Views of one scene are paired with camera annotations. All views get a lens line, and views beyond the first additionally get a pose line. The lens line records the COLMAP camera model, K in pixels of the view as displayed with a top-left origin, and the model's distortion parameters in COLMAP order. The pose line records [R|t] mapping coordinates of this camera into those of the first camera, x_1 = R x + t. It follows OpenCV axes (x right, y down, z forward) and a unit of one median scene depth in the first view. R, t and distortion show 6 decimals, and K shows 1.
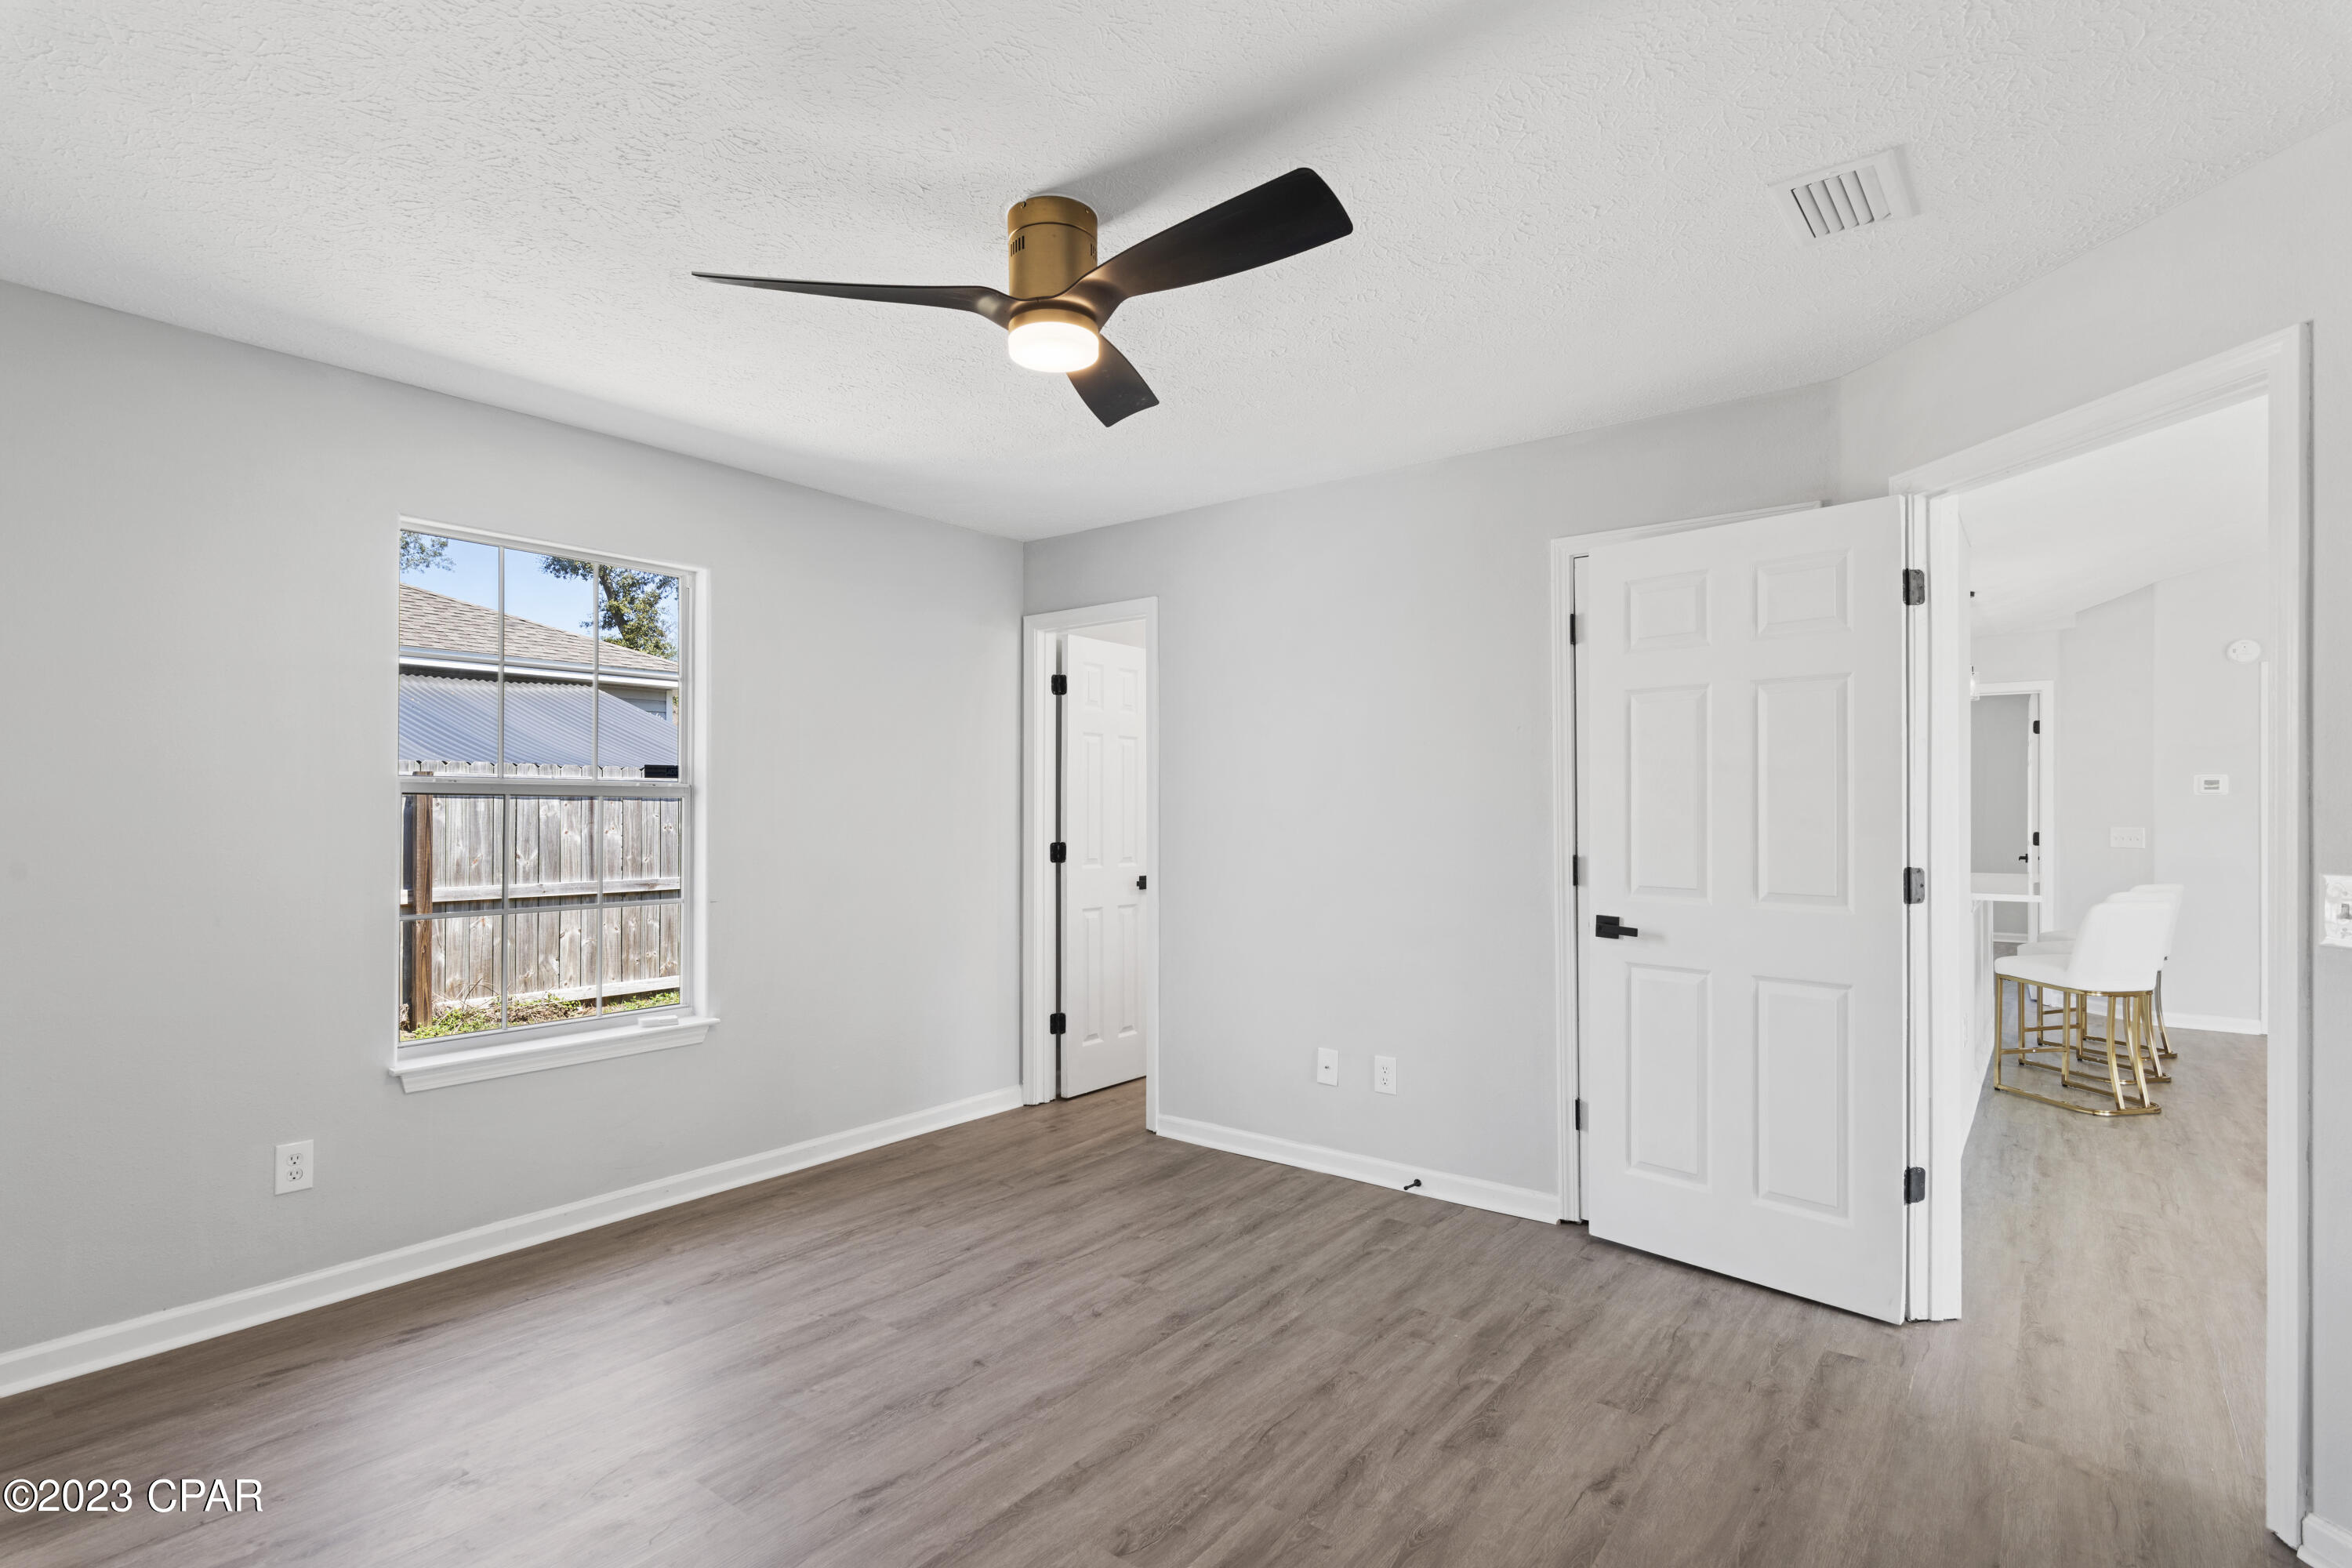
lens RADIAL K [[1152.7, 0, 1165.3], [0, 1152.7, 798.3], [0, 0, 1]] dist [0.005082, -0.000208]
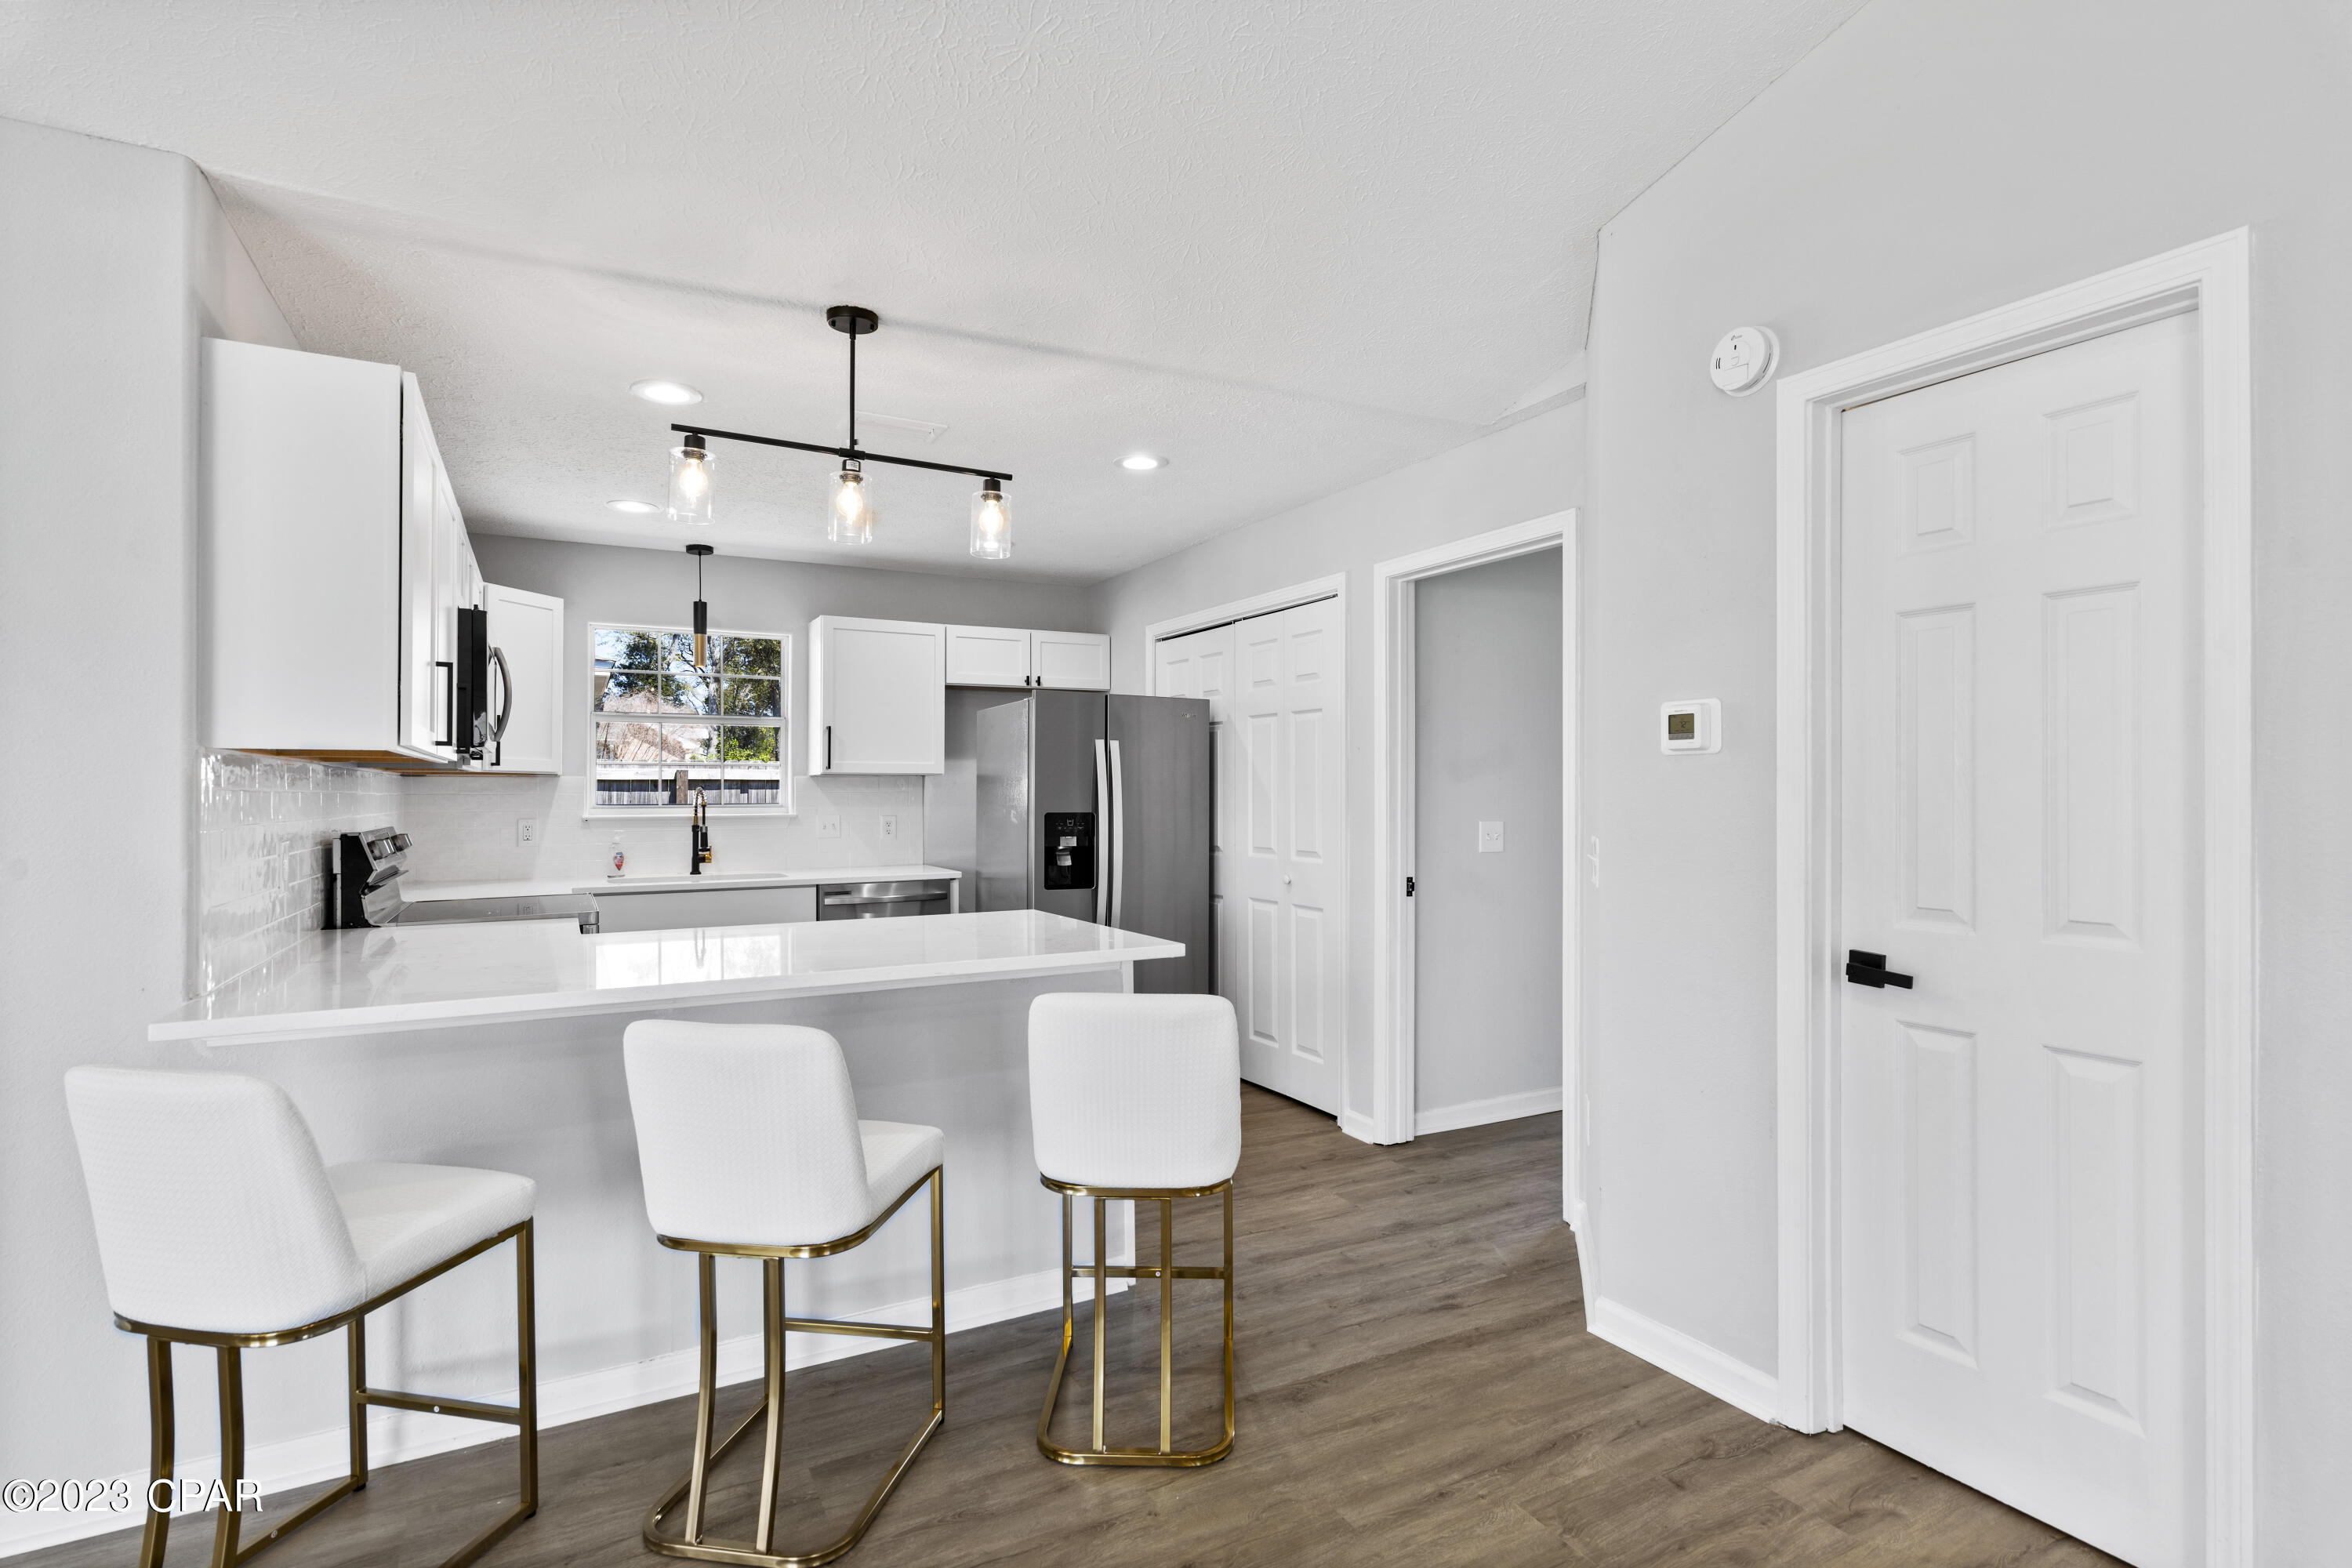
lens RADIAL K [[1152.7, 0, 1169.9], [0, 1152.7, 781.4], [0, 0, 1]] dist [0.005082, -0.000208]
pose [[0.912960, -0.003716, -0.408033, 1.713363], [0.001409, 0.999981, -0.005953, 0.008896], [0.408048, 0.004860, 0.912948, 1.111886]]
